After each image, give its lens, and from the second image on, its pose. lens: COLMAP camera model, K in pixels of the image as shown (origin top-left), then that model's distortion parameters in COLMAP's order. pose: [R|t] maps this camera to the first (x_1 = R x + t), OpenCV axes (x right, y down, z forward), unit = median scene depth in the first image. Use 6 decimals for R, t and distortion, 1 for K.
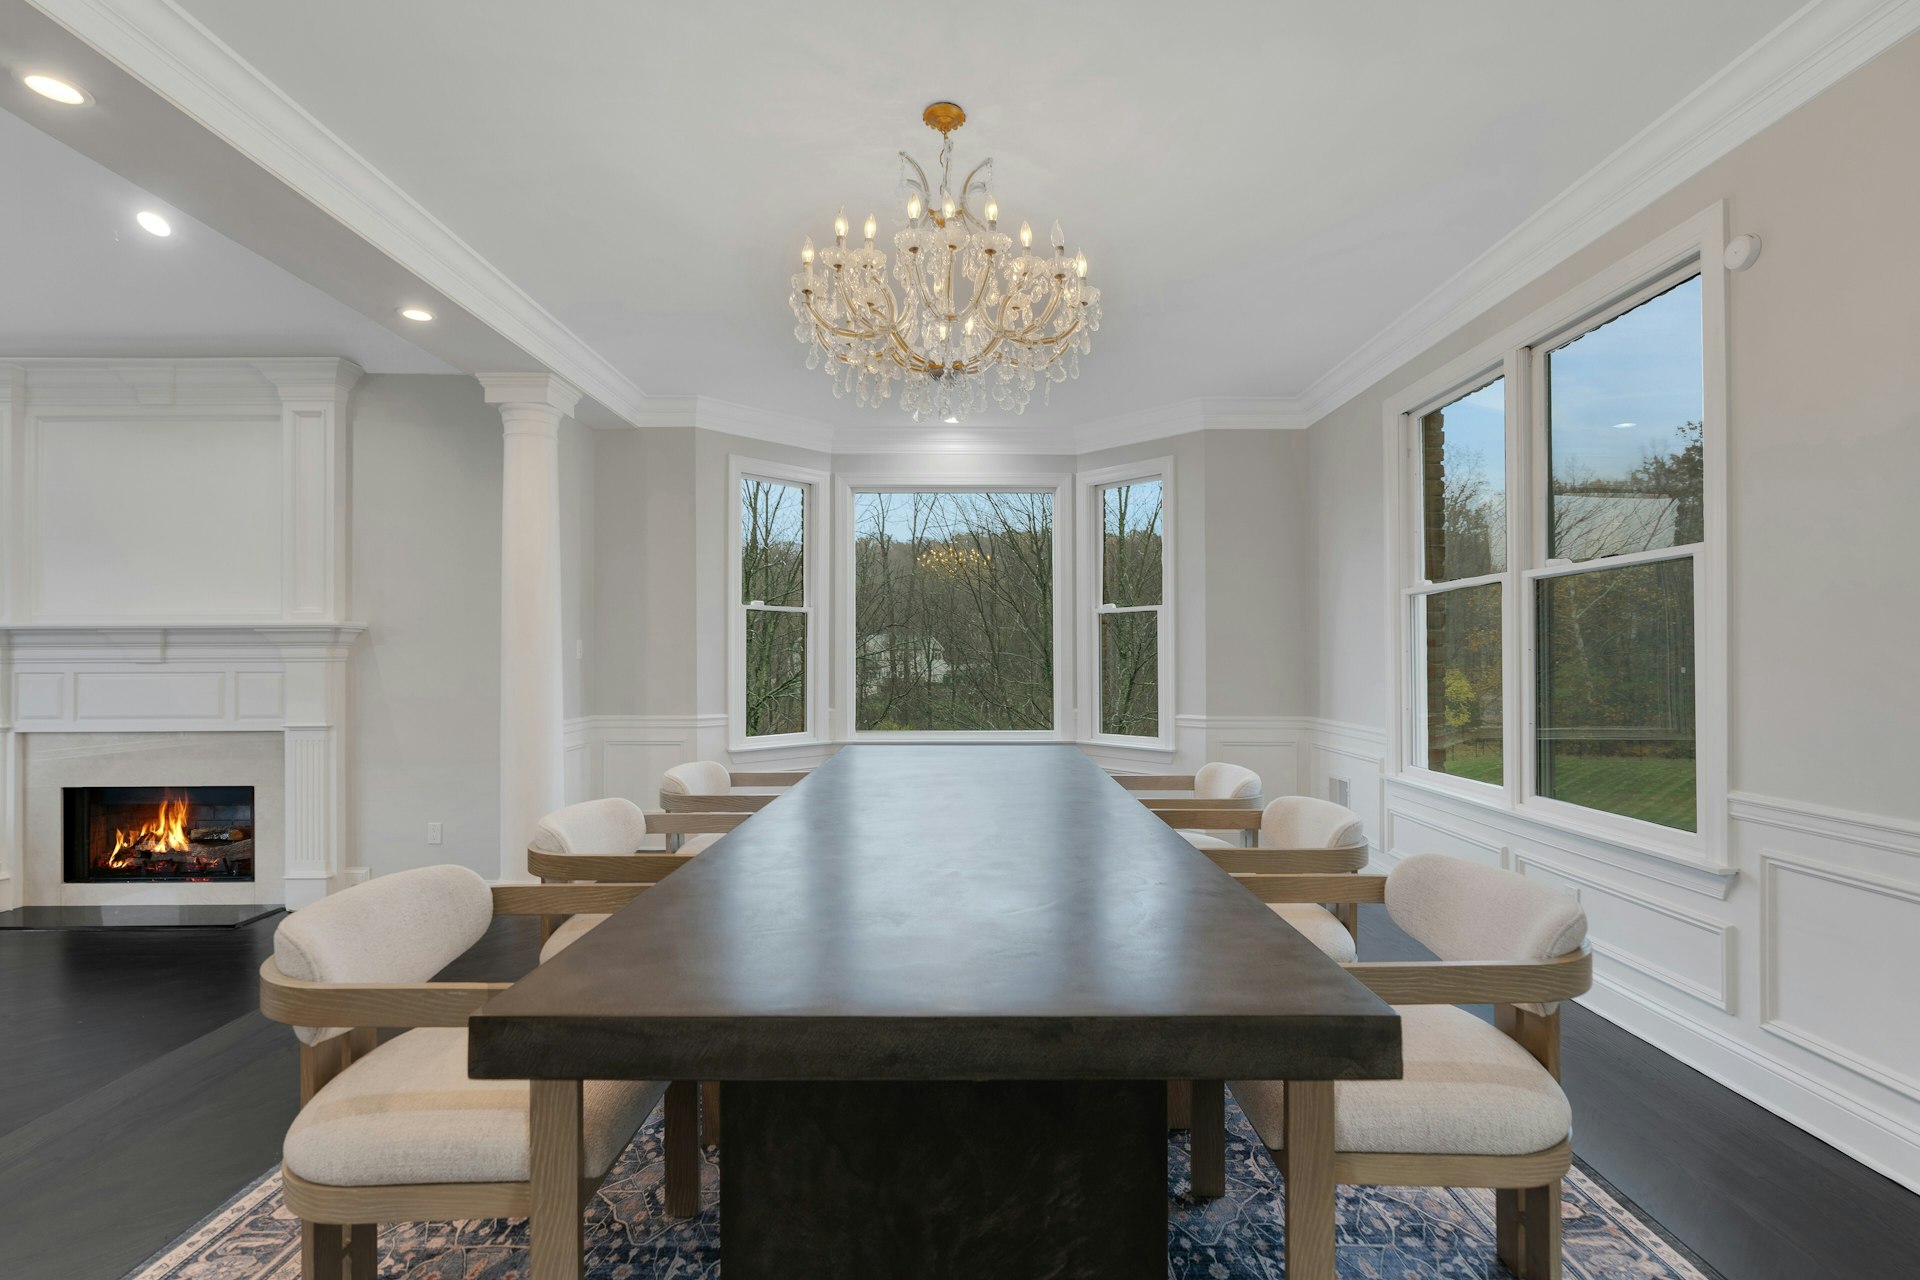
lens RADIAL K [[881.6, 0, 968.1], [0, 881.6, 648.3], [0, 0, 1]] dist [-0.001363, -0.000064]
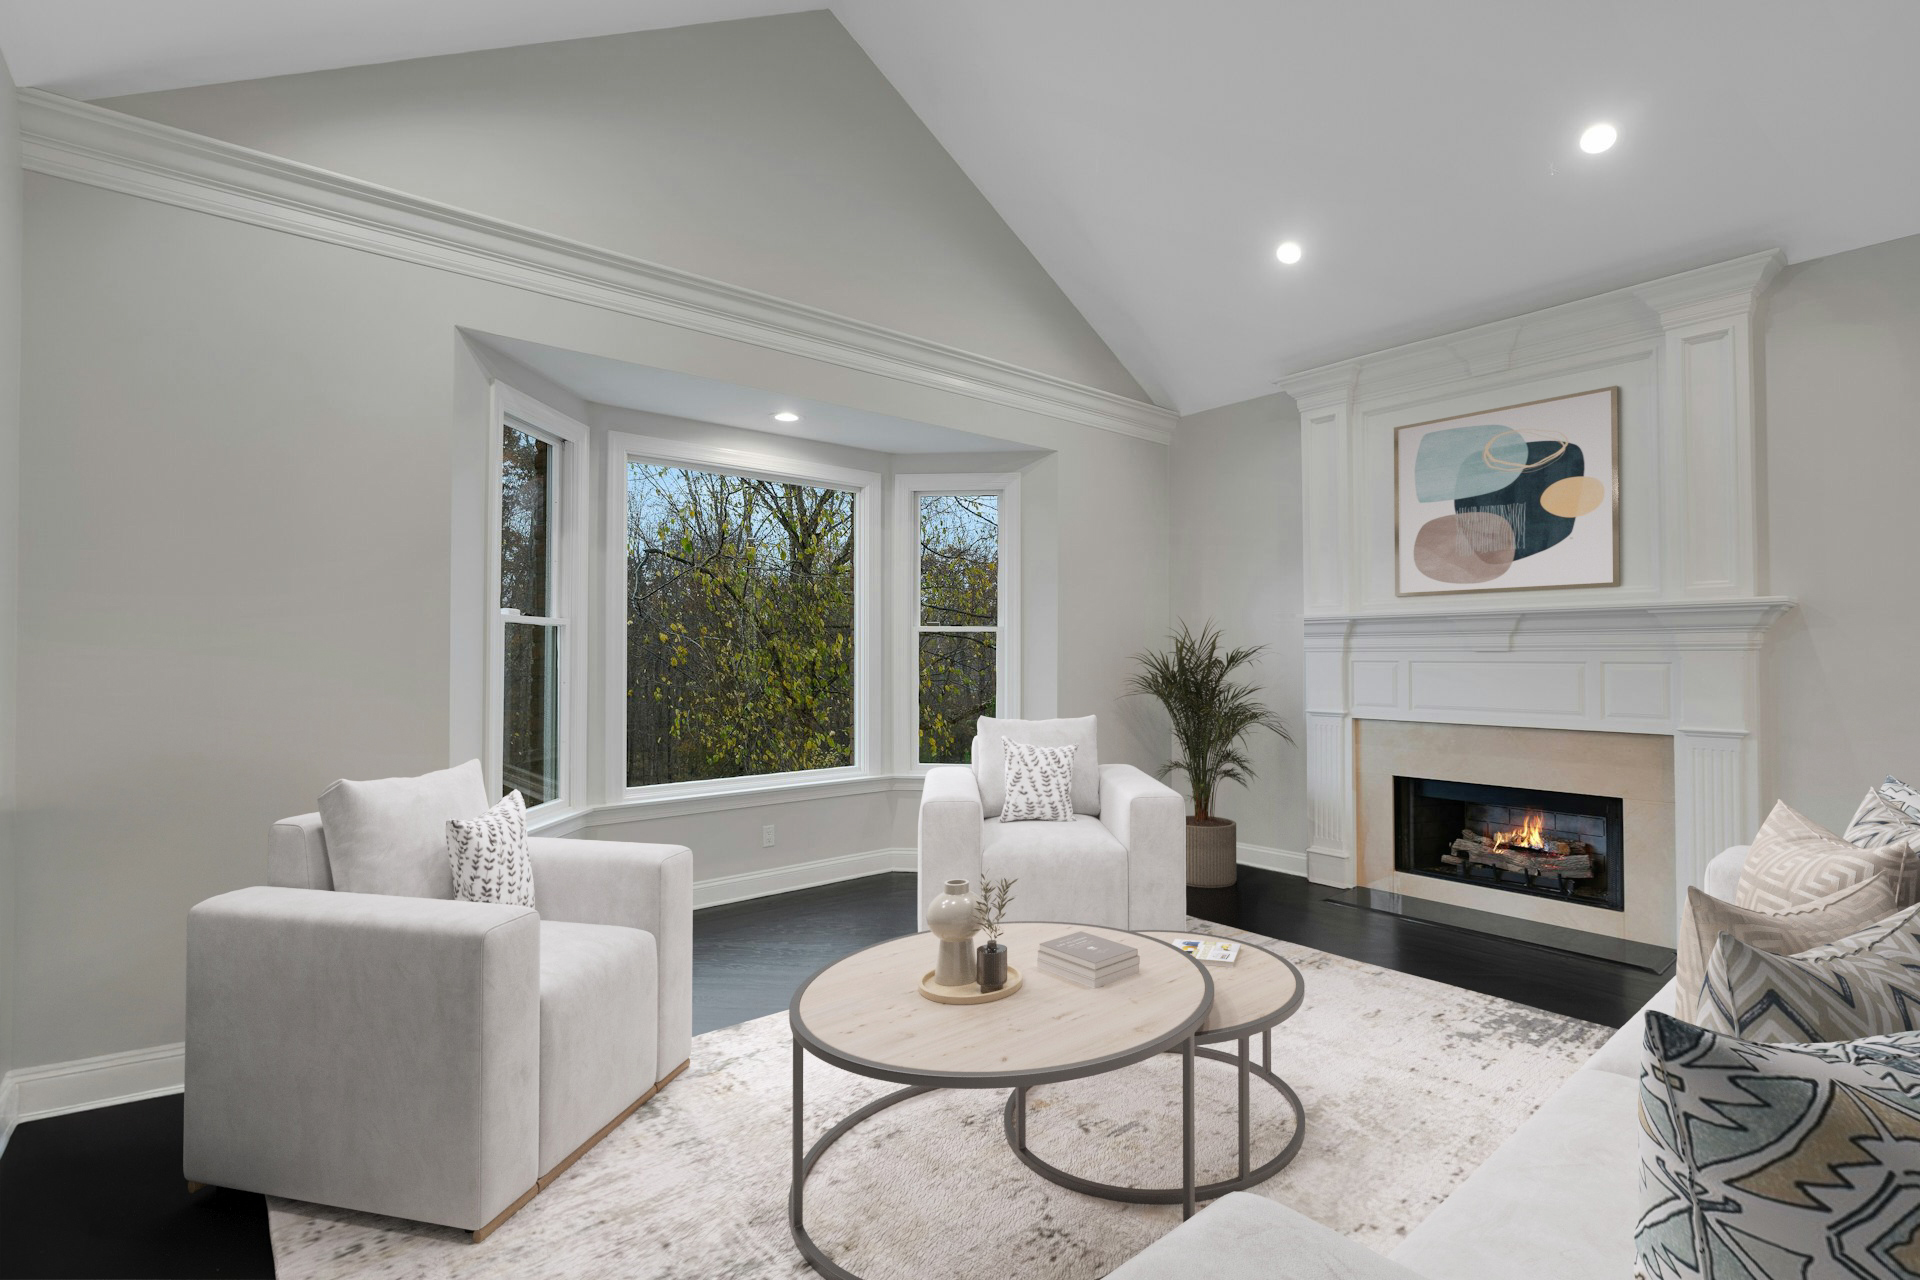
lens RADIAL K [[881.6, 0, 960.8], [0, 881.6, 637.0], [0, 0, 1]] dist [-0.001363, -0.000064]
pose [[0.642499, -0.011643, -0.766198, -0.575722], [0.007166, 0.999932, -0.009186, 0.005948], [0.766253, 0.000411, 0.642539, -0.024212]]
